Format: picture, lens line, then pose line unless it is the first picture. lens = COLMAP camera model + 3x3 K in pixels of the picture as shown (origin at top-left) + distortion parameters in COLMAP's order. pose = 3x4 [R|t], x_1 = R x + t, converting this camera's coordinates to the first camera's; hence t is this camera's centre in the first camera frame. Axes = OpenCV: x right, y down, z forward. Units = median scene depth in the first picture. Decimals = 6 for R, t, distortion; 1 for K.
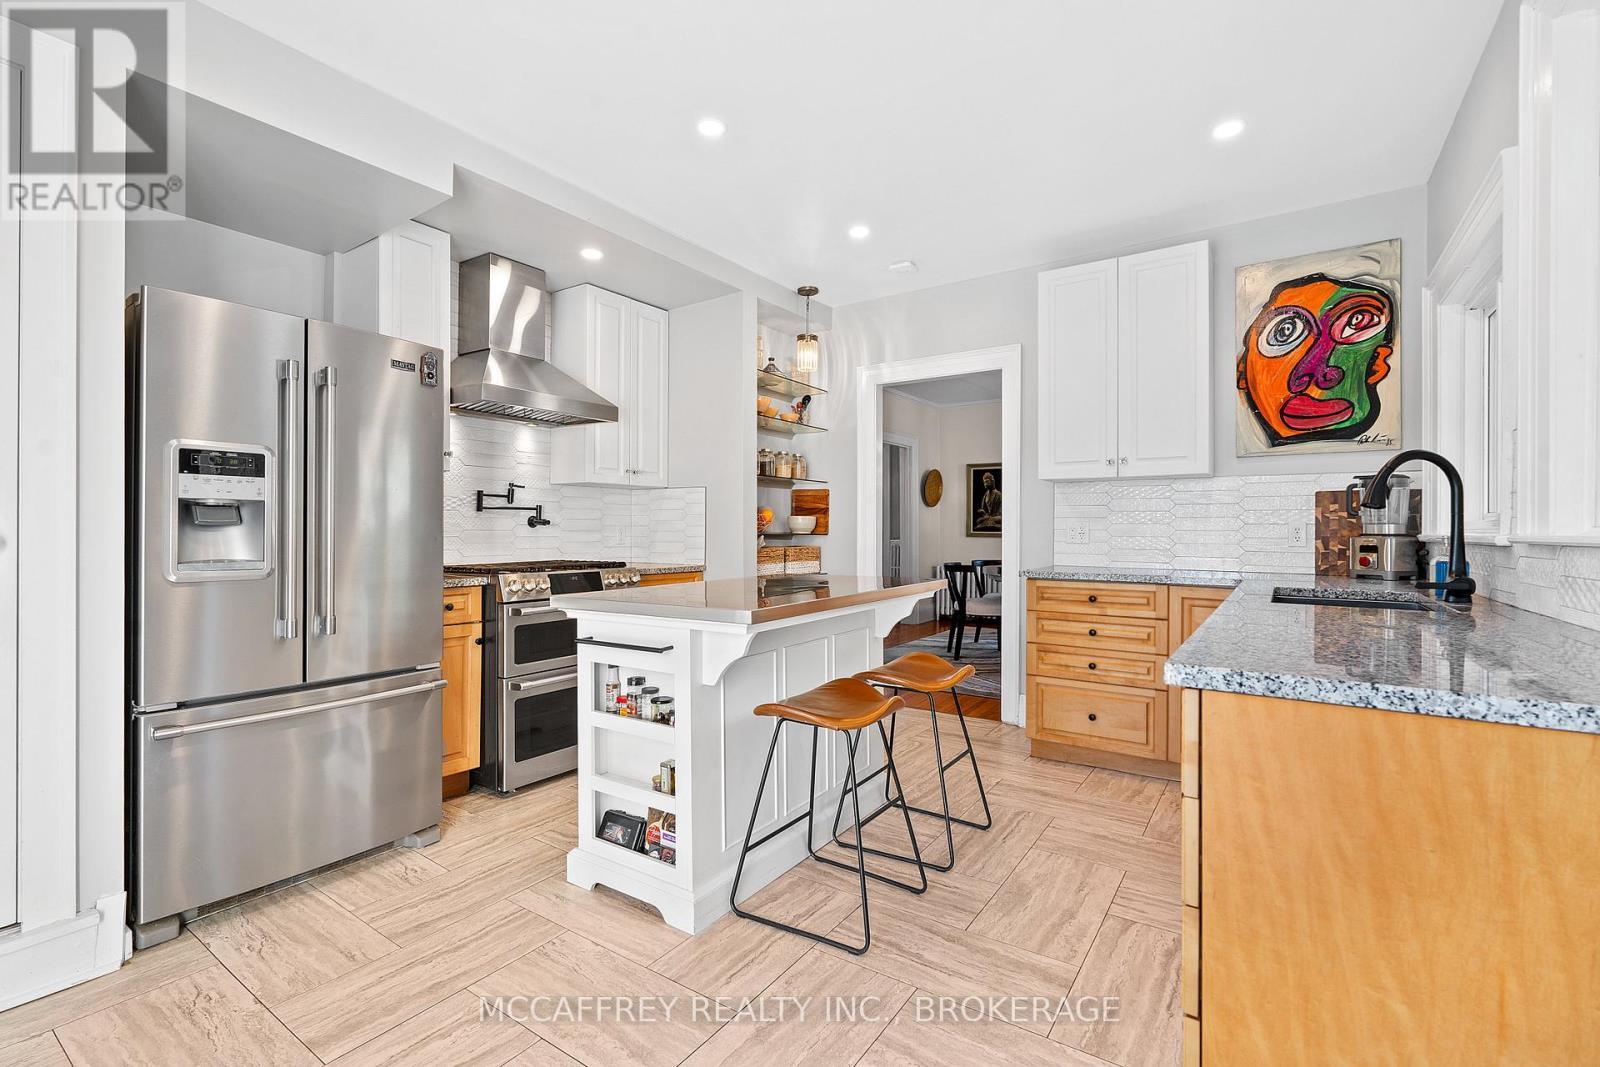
lens RADIAL K [[710.3, 0, 798.4], [0, 710.3, 528.2], [0, 0, 1]] dist [-0.003556, -0.000071]
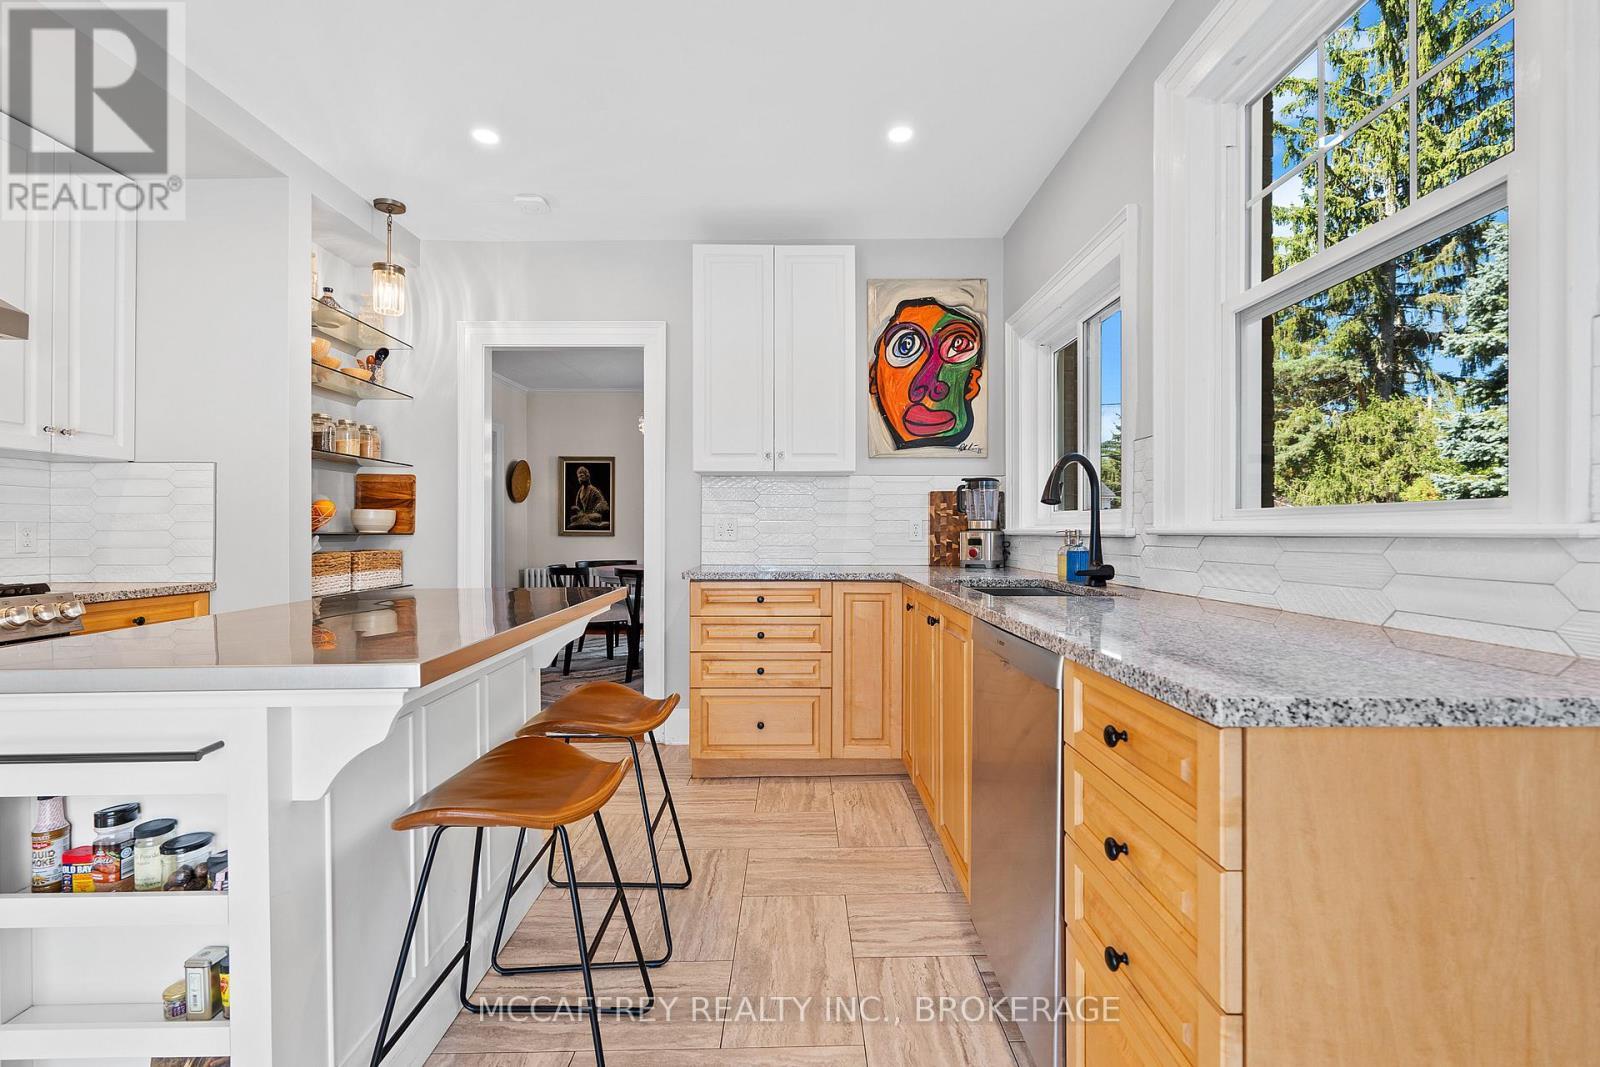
lens RADIAL K [[709.4, 0, 803.3], [0, 709.4, 525.7], [0, 0, 1]] dist [-0.003805, 0.000036]
pose [[0.818733, -0.001455, 0.574173, -0.079368], [0.002820, 0.999995, -0.001486, 0.003379], [-0.574168, 0.002836, 0.818733, 0.200118]]
